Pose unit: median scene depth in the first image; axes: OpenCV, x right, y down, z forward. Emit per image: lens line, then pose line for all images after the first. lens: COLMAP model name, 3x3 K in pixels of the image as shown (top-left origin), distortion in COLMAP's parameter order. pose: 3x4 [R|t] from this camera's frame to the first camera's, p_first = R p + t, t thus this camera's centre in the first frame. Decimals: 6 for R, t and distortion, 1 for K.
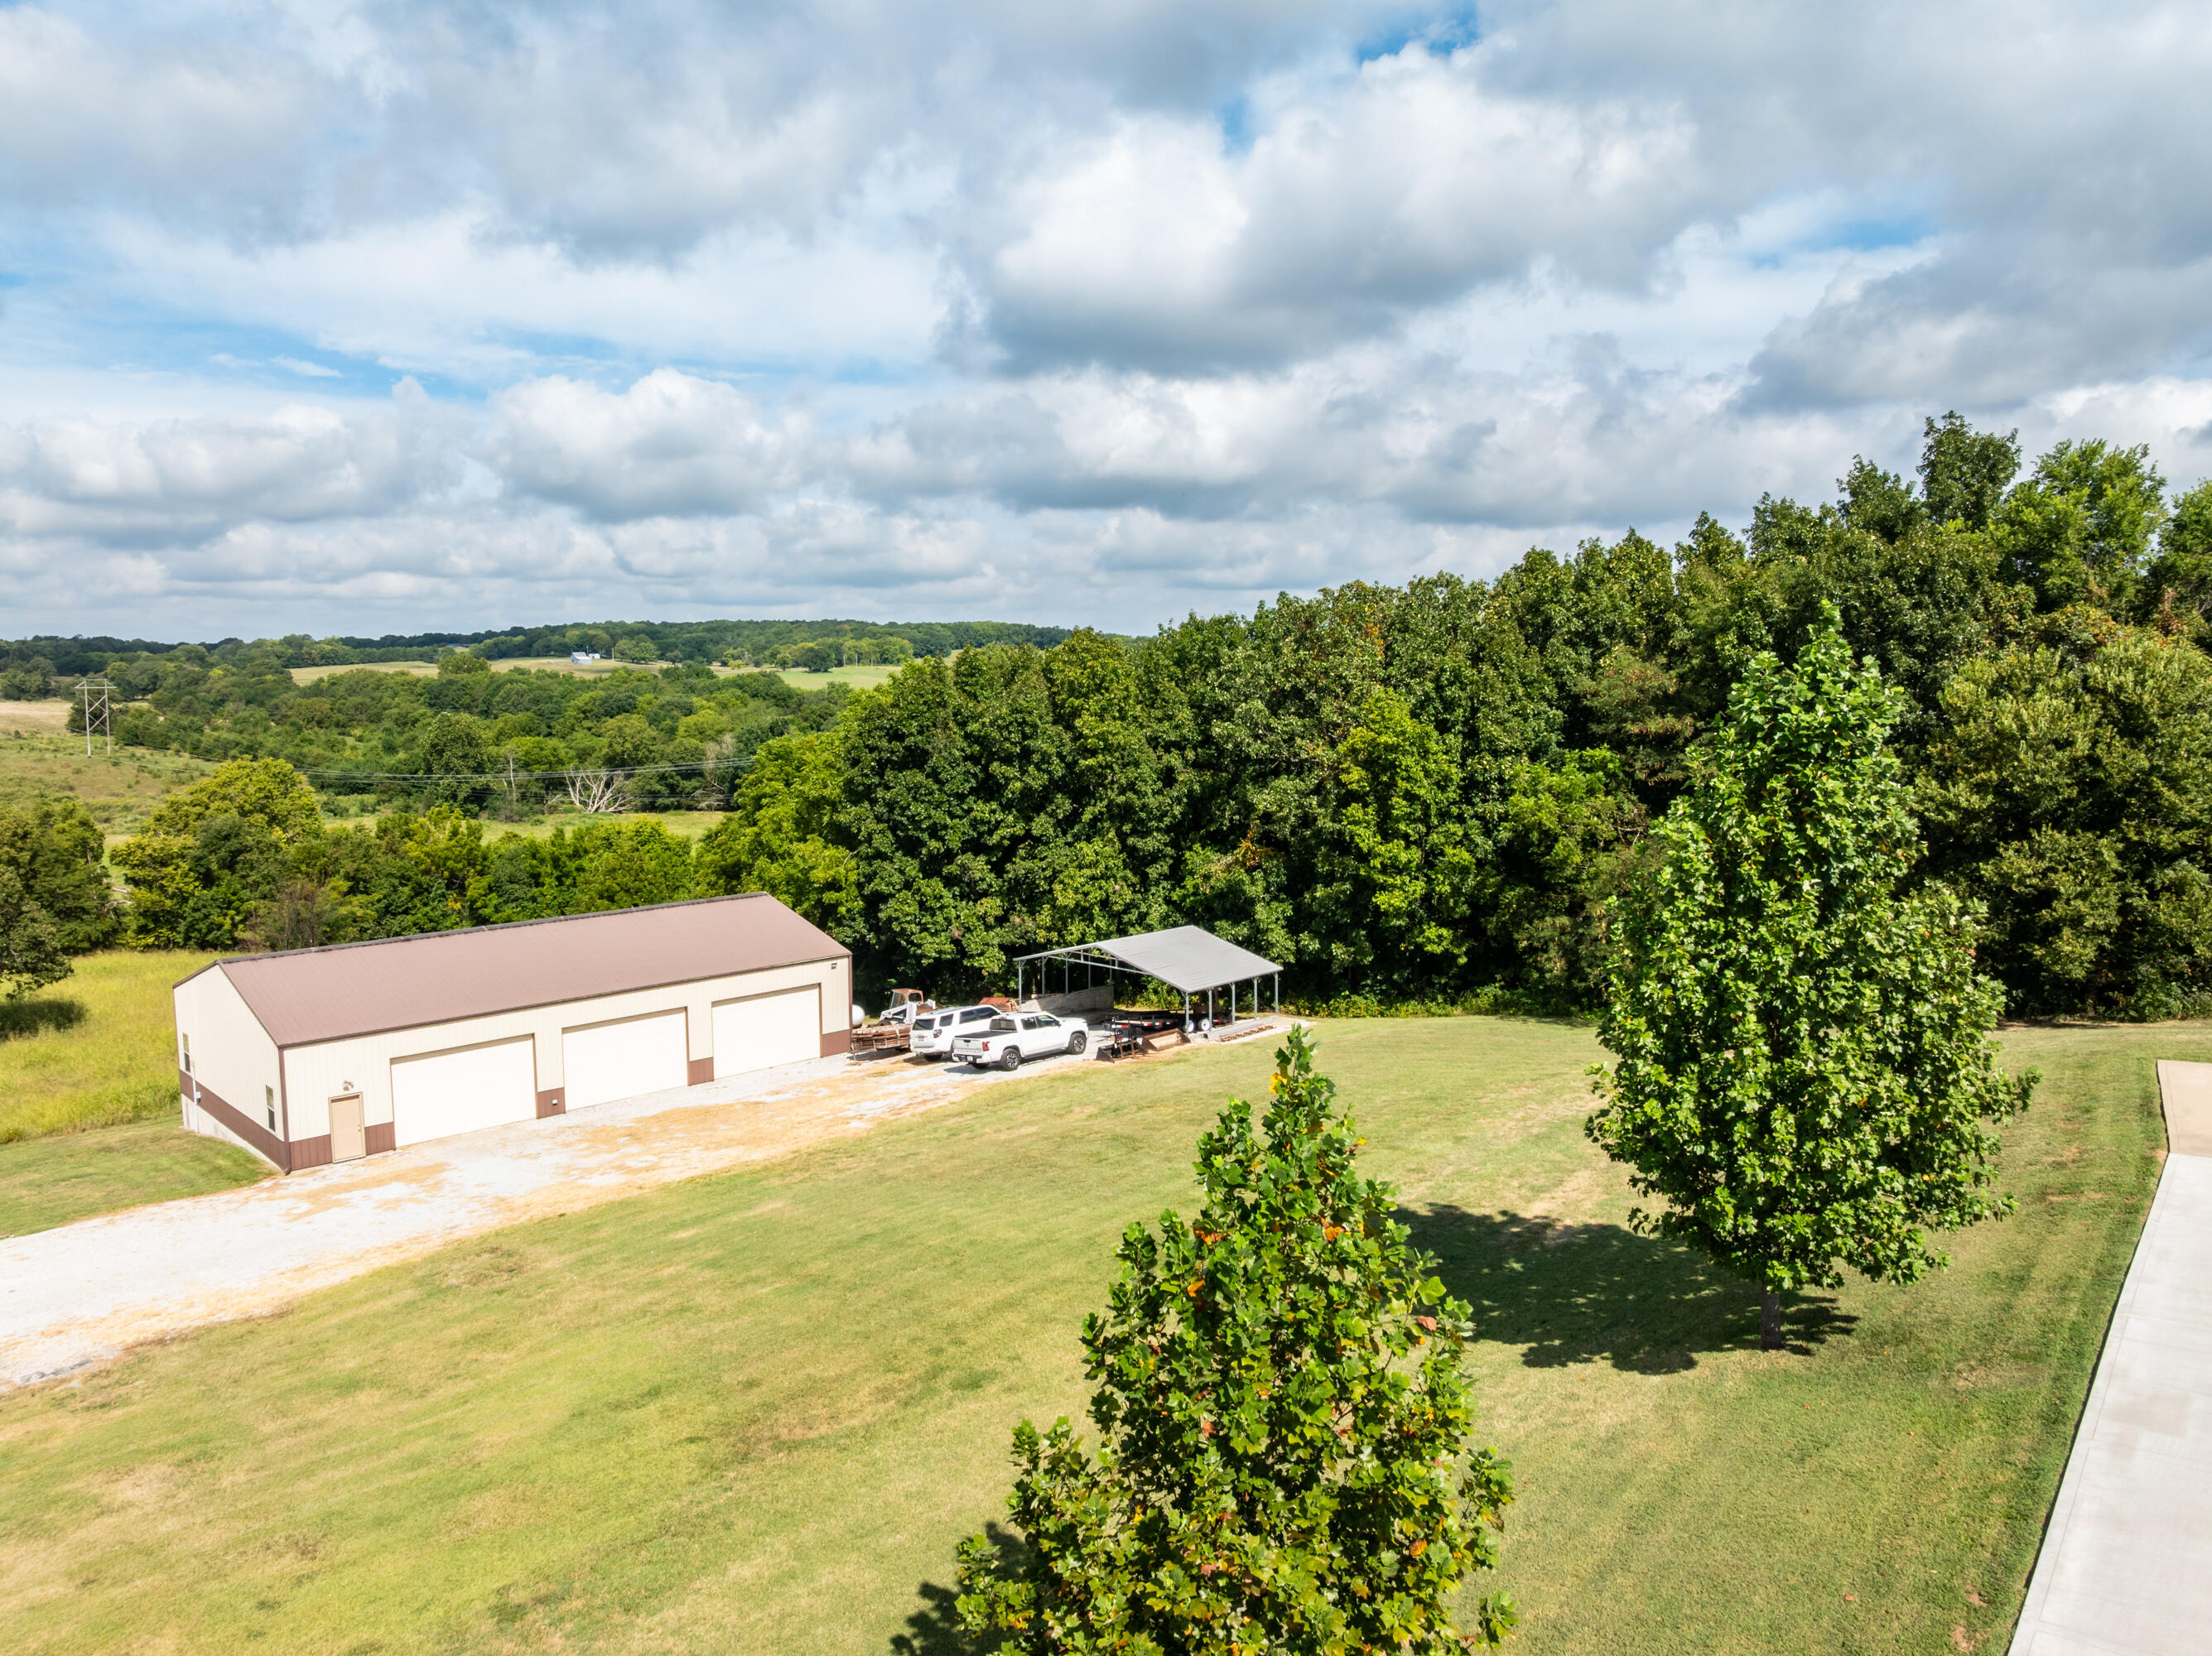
lens RADIAL K [[1561.9, 0, 1103.3], [0, 1561.9, 817.6], [0, 0, 1]] dist [-0.035987, -0.001621]
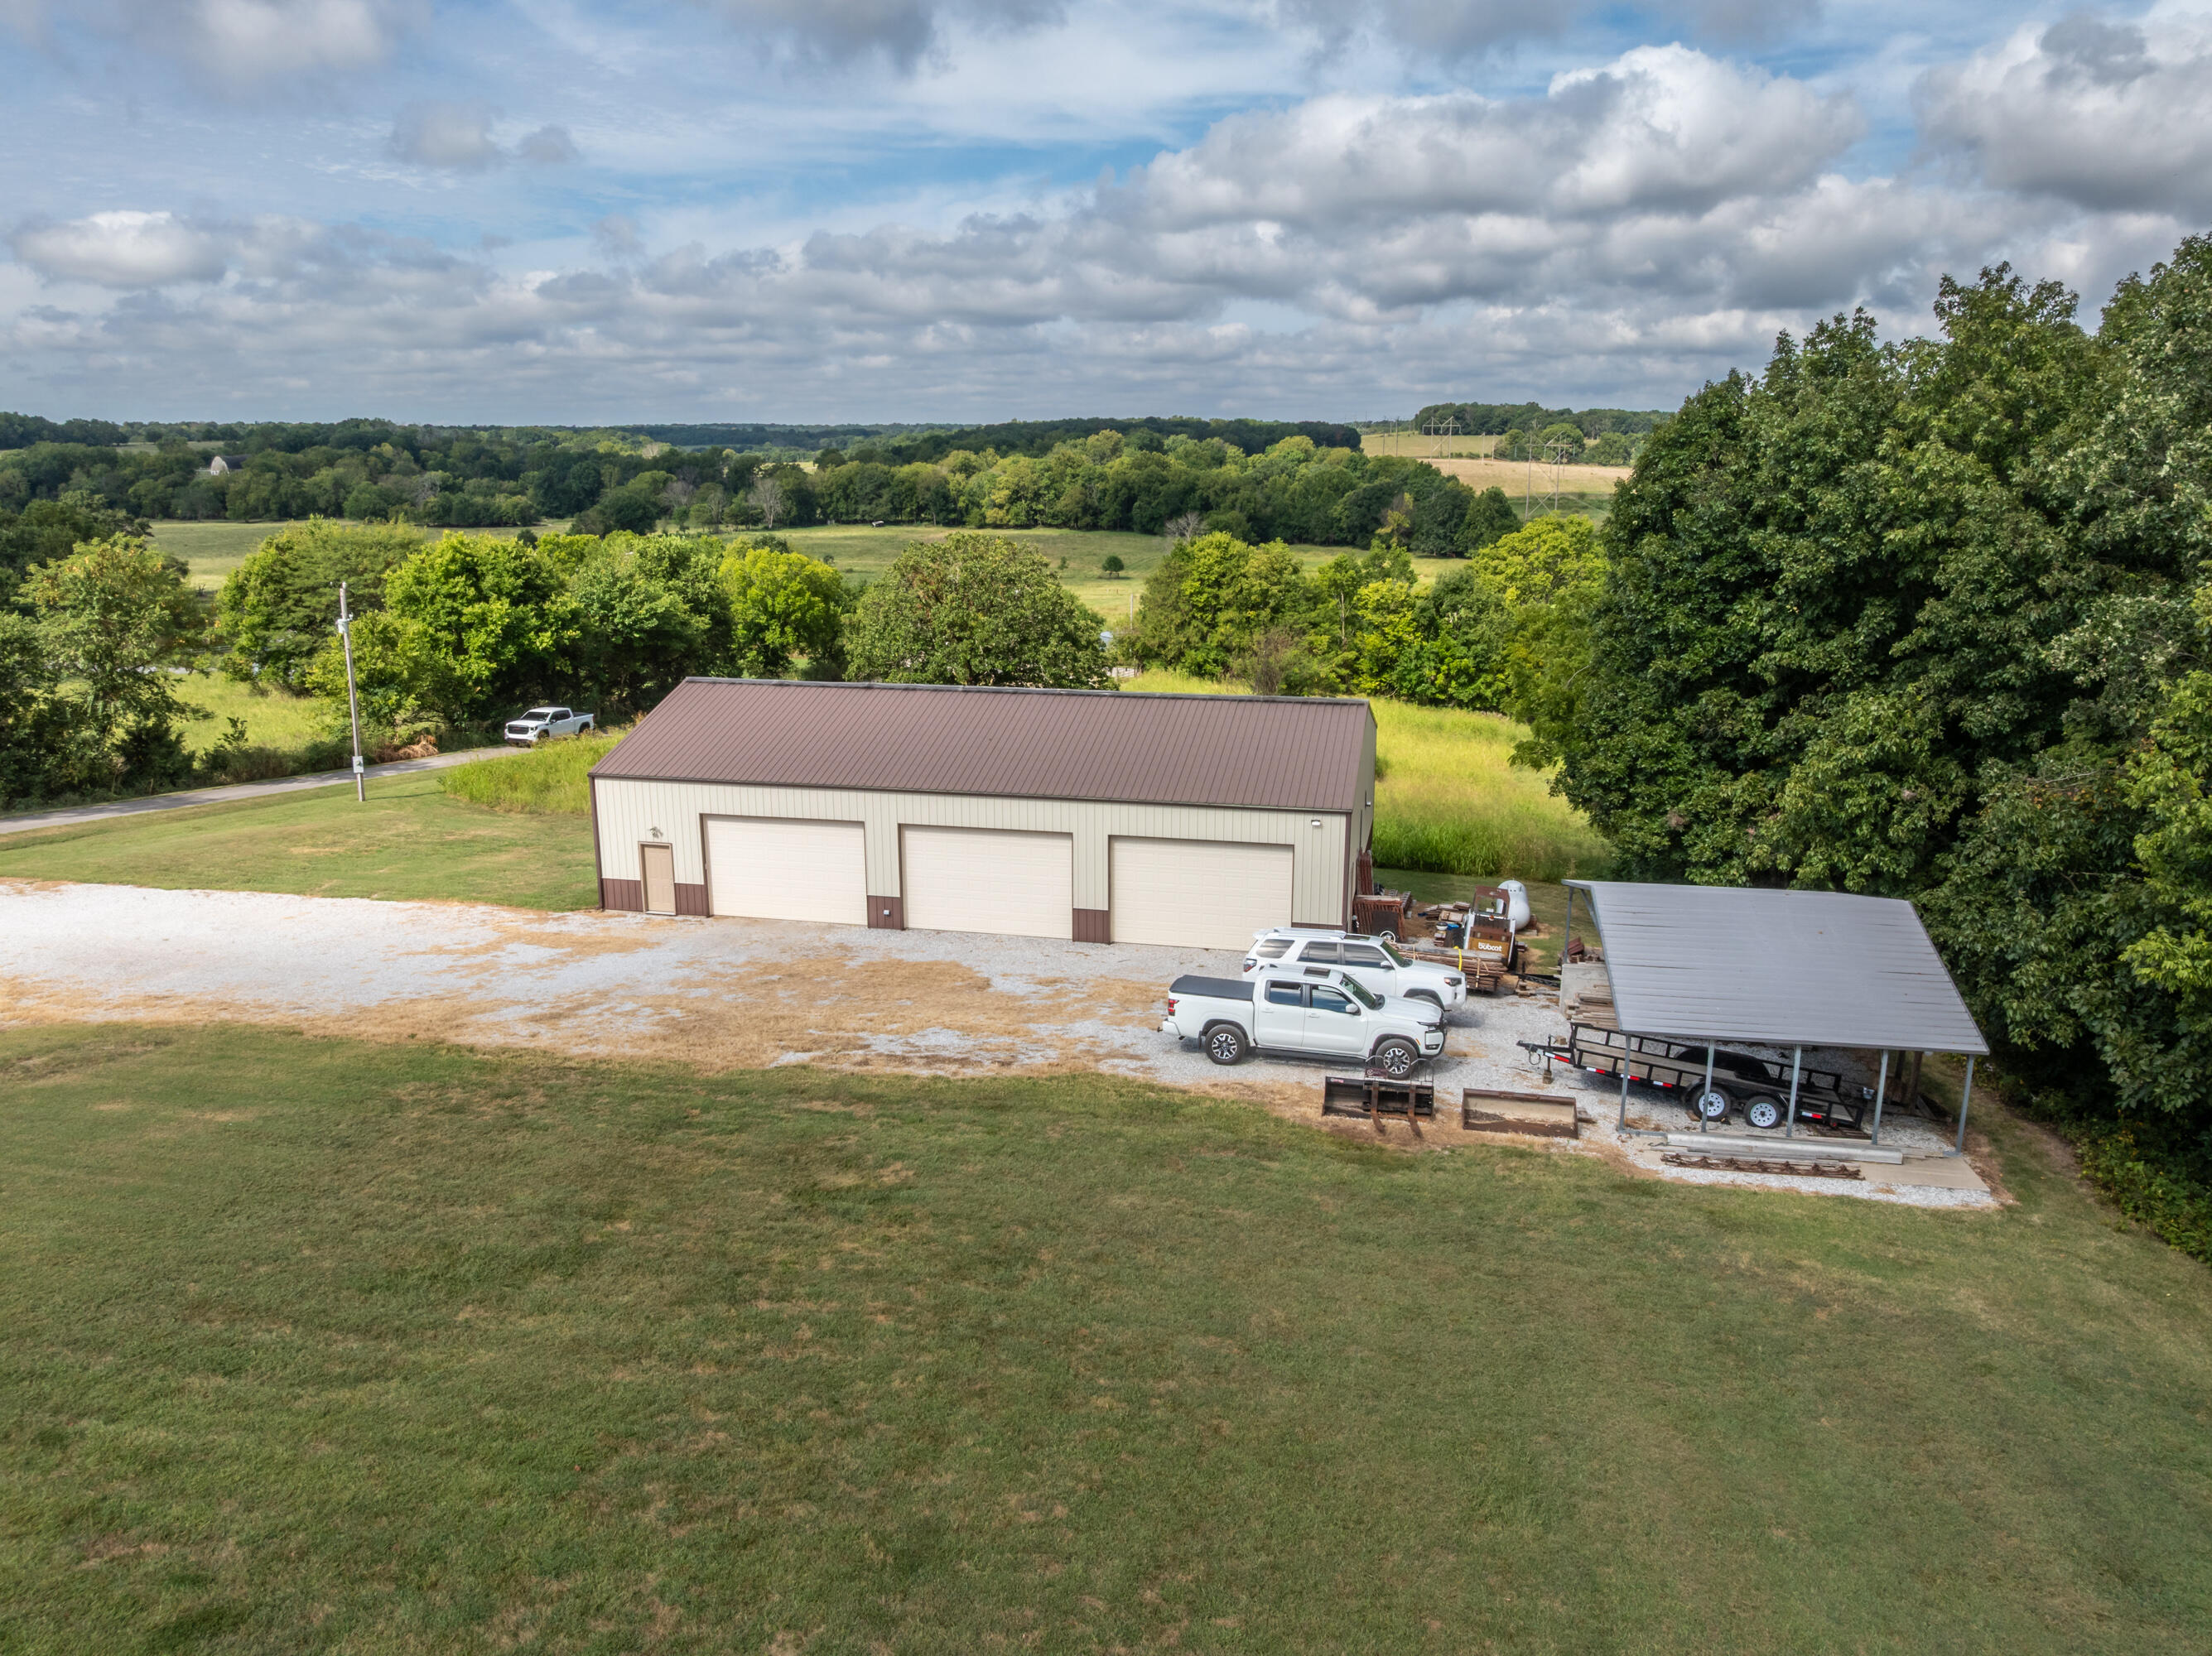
lens RADIAL K [[1561.9, 0, 1115.6], [0, 1561.9, 822.2], [0, 0, 1]] dist [-0.035987, -0.001621]
pose [[0.546402, 0.203569, -0.812407, 0.271132], [-0.087691, 0.978585, 0.186231, -0.015851], [0.832920, -0.030516, 0.552551, 0.516449]]
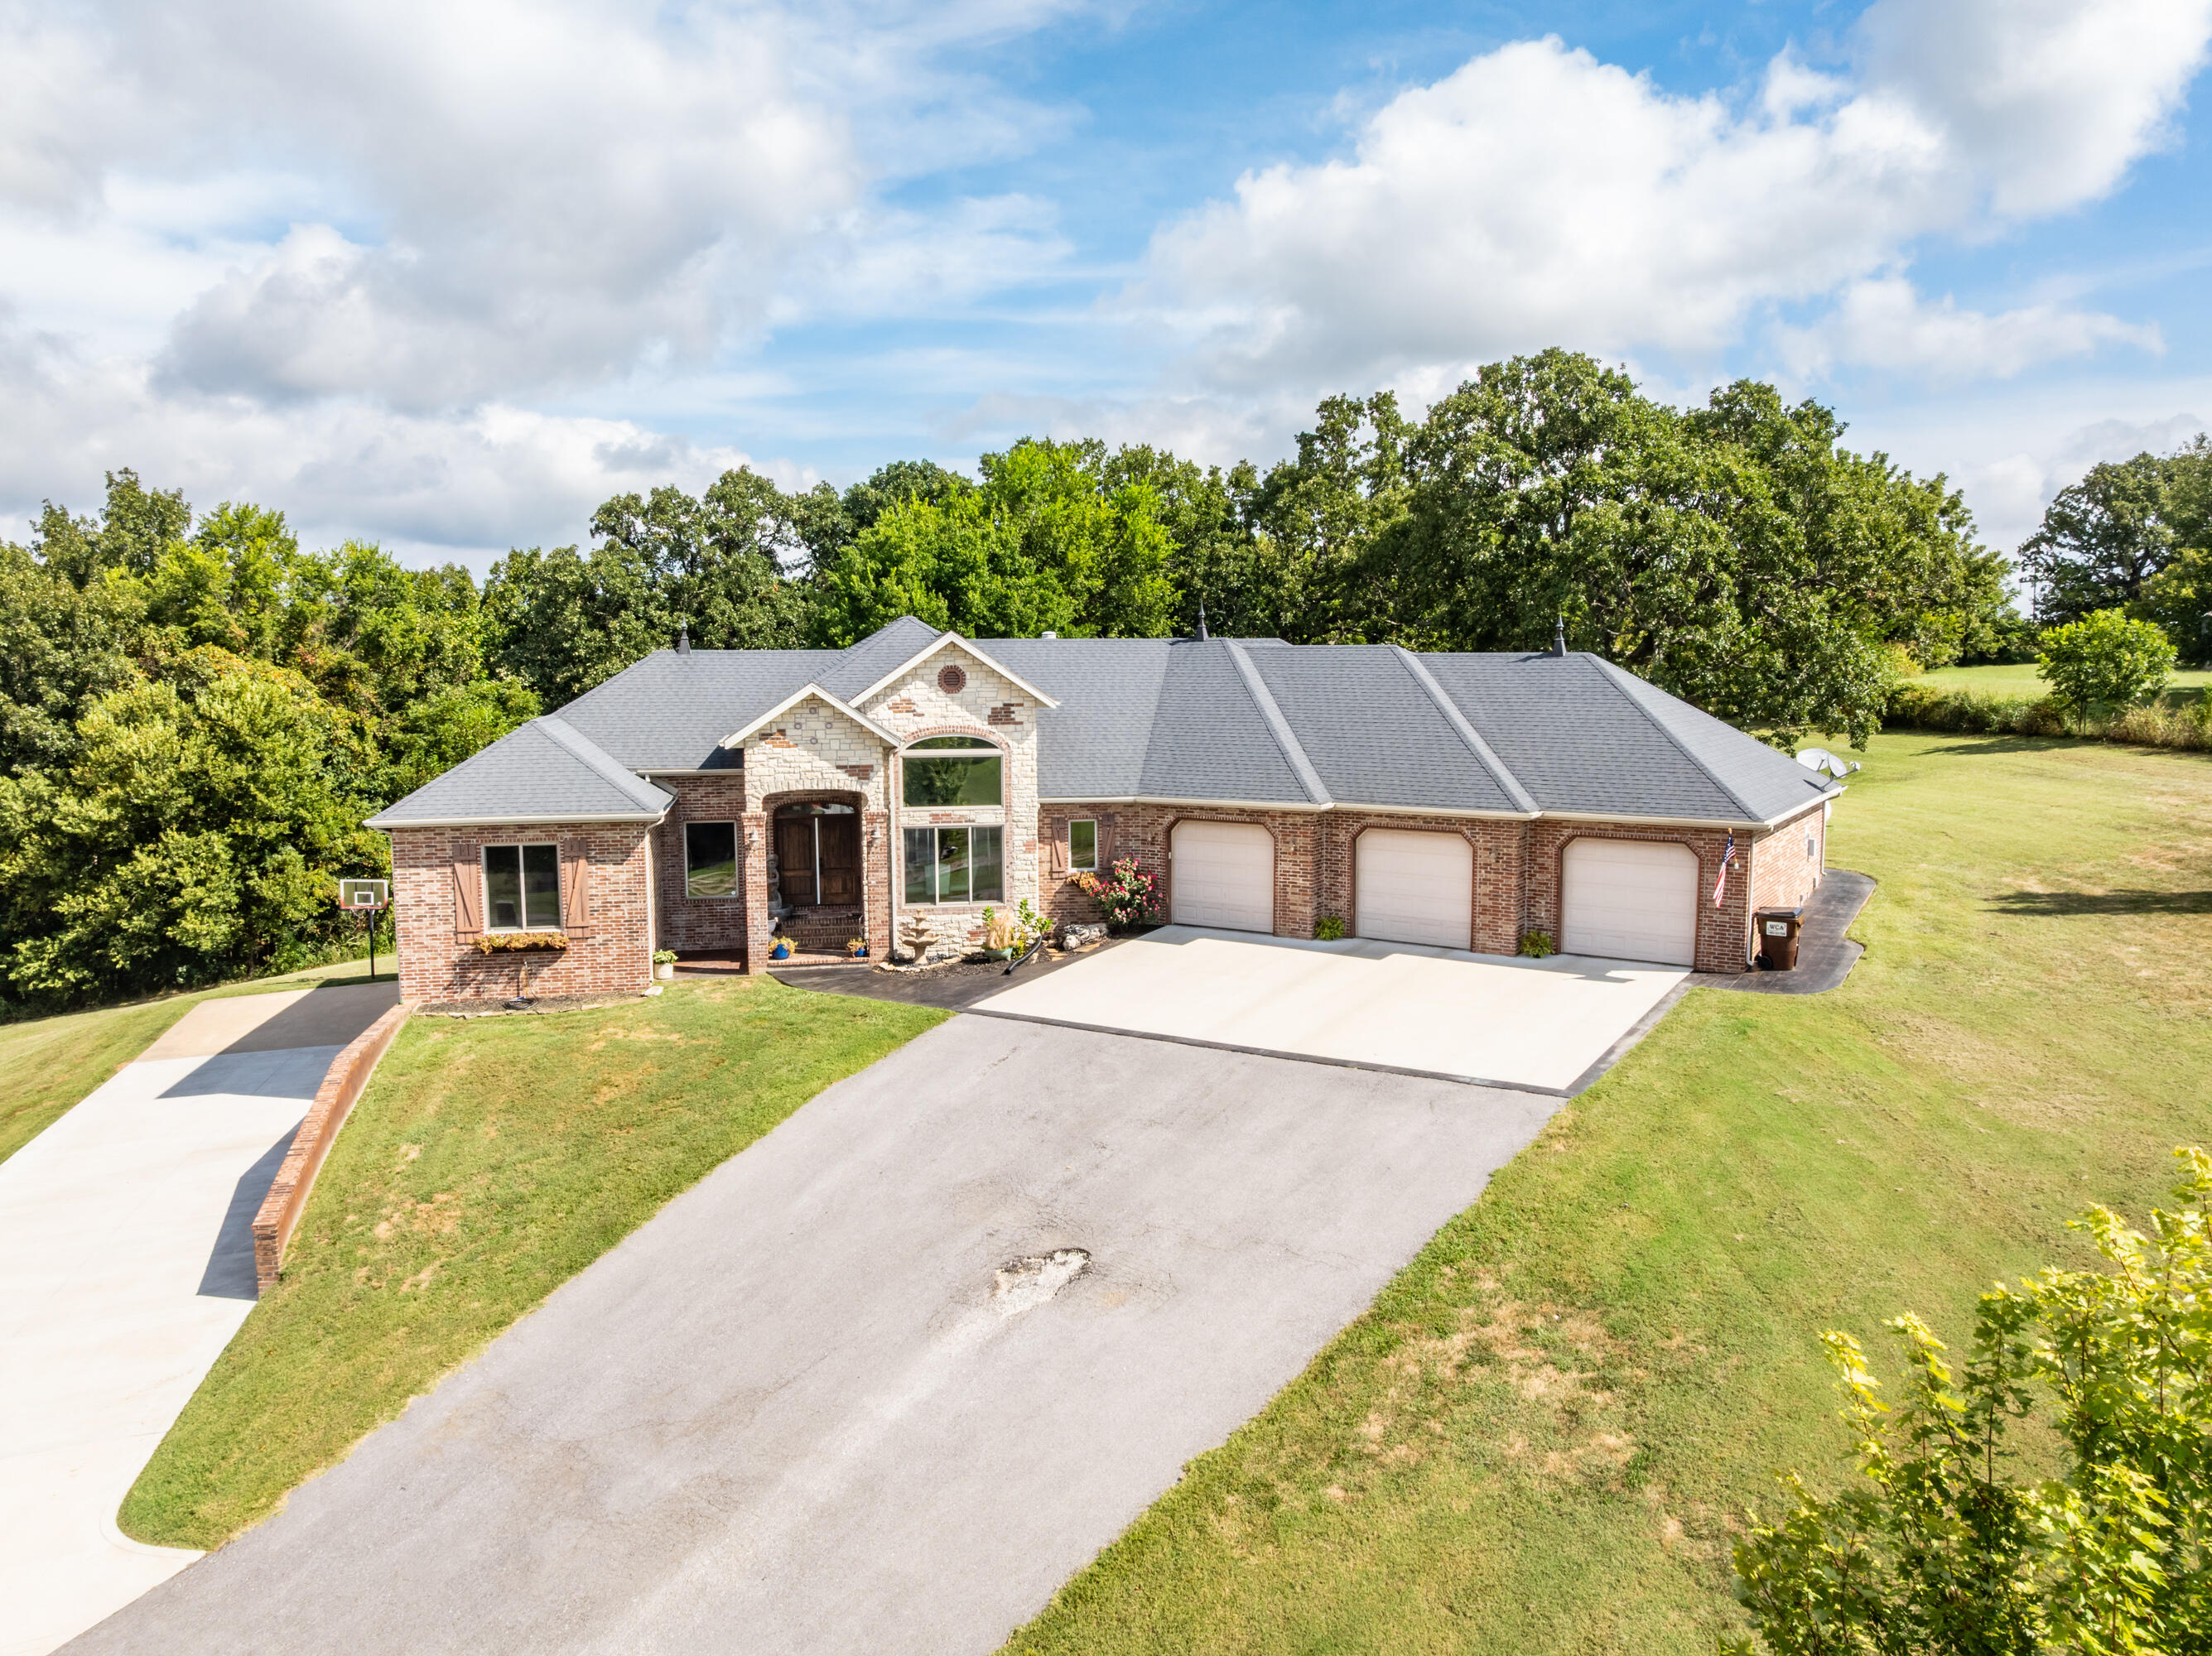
lens RADIAL K [[1561.9, 0, 1105.8], [0, 1561.9, 829.5], [0, 0, 1]] dist [-0.035987, -0.001621]
pose [[0.595937, -0.088060, 0.798188, 0.048124], [0.085131, 0.995296, 0.046246, 0.007334], [-0.798506, 0.040391, 0.600630, -0.198962]]
